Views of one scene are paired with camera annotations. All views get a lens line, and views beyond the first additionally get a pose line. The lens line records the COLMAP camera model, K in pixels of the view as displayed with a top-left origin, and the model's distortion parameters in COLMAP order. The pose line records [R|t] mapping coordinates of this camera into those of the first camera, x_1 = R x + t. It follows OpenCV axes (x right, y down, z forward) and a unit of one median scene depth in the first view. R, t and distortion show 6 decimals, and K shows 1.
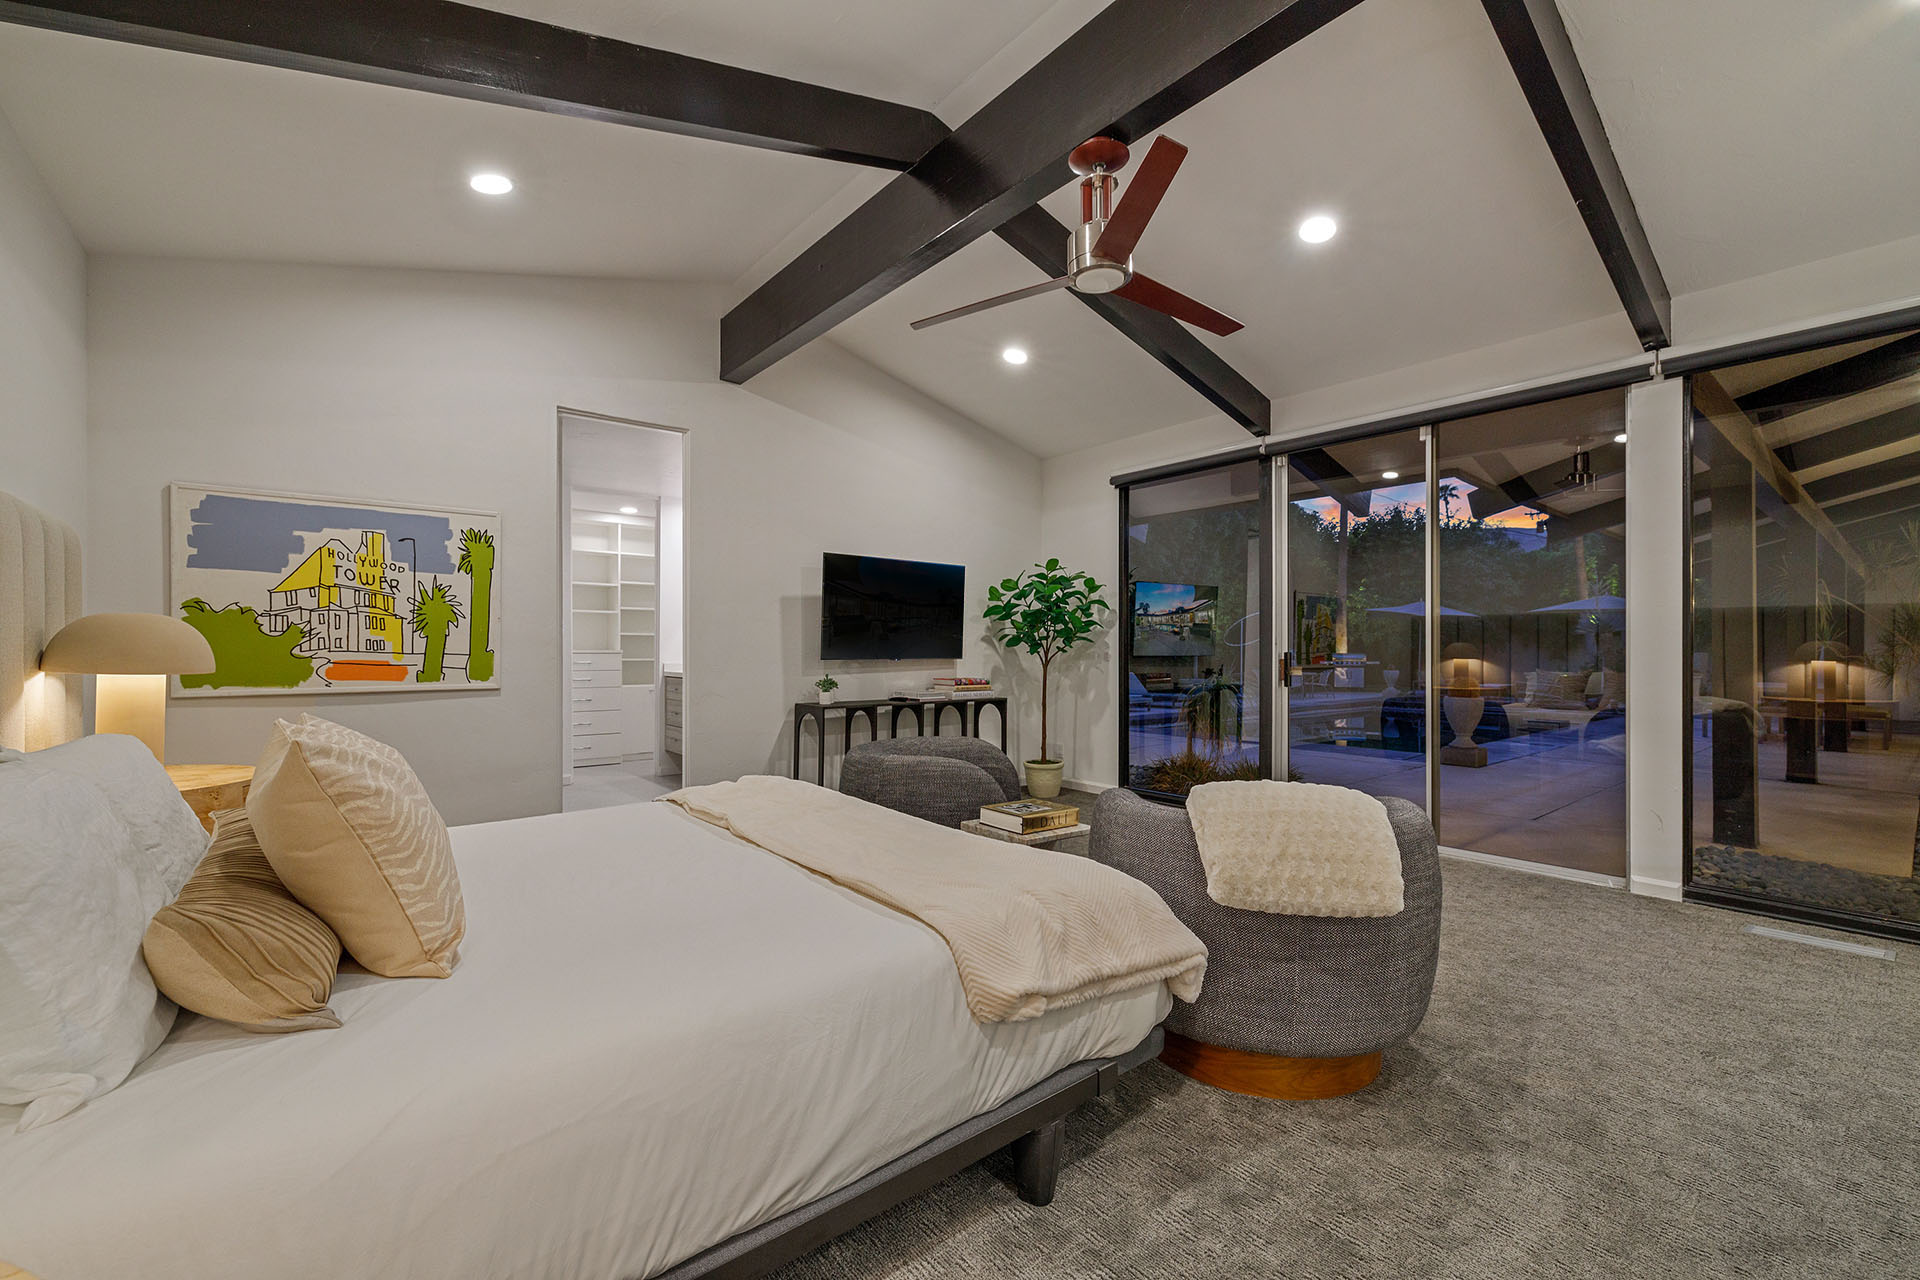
lens RADIAL K [[805.8, 0, 964.7], [0, 805.8, 643.1], [0, 0, 1]] dist [0.003506, -0.000024]
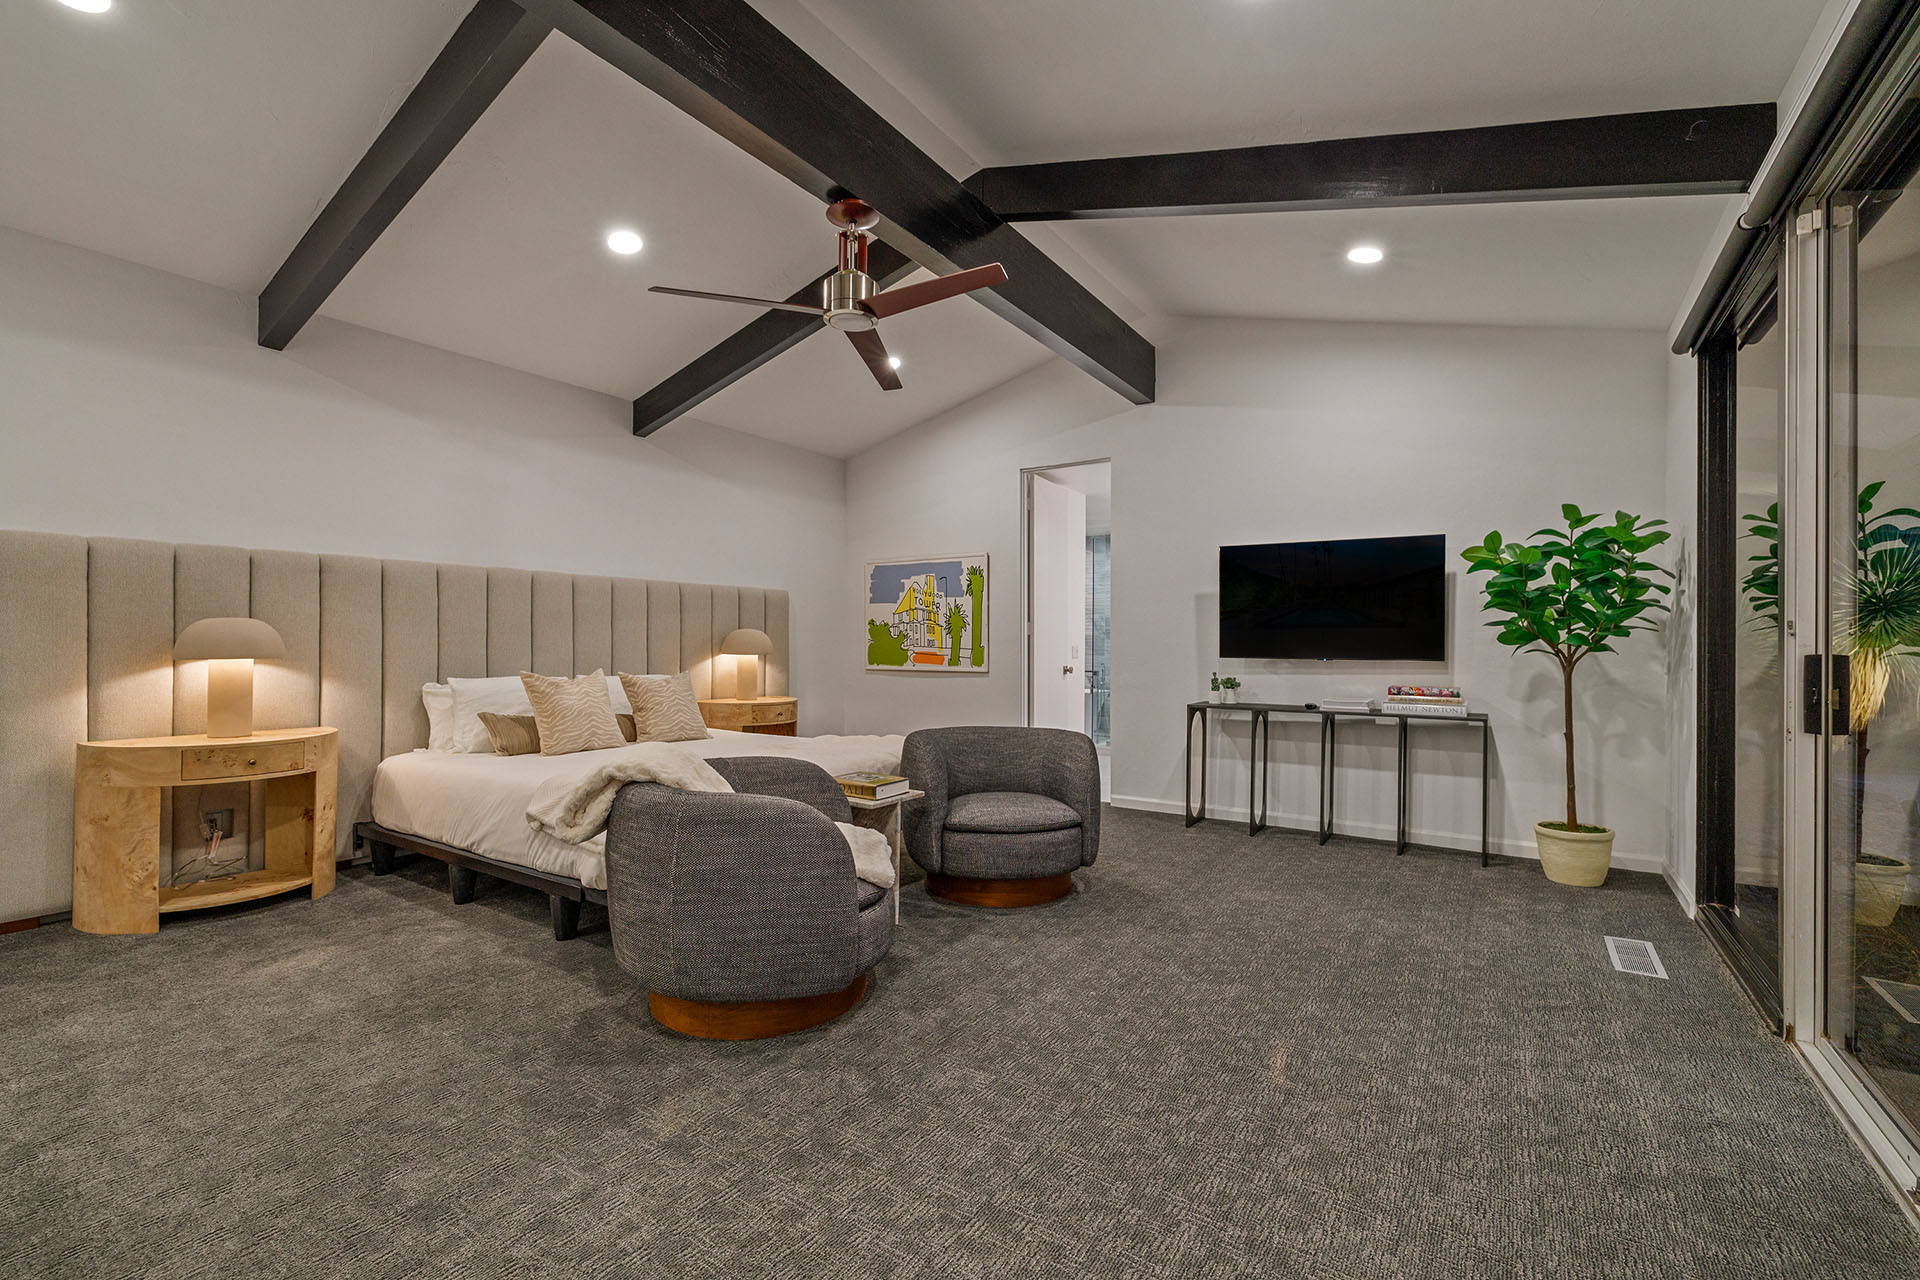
lens RADIAL K [[805.8, 0, 964.7], [0, 805.8, 643.1], [0, 0, 1]] dist [0.003506, -0.000024]
pose [[0.296273, -0.009399, -0.955057, 0.861559], [-0.004525, 0.999927, -0.011244, 0.020885], [0.955093, 0.007652, 0.296209, 0.555020]]
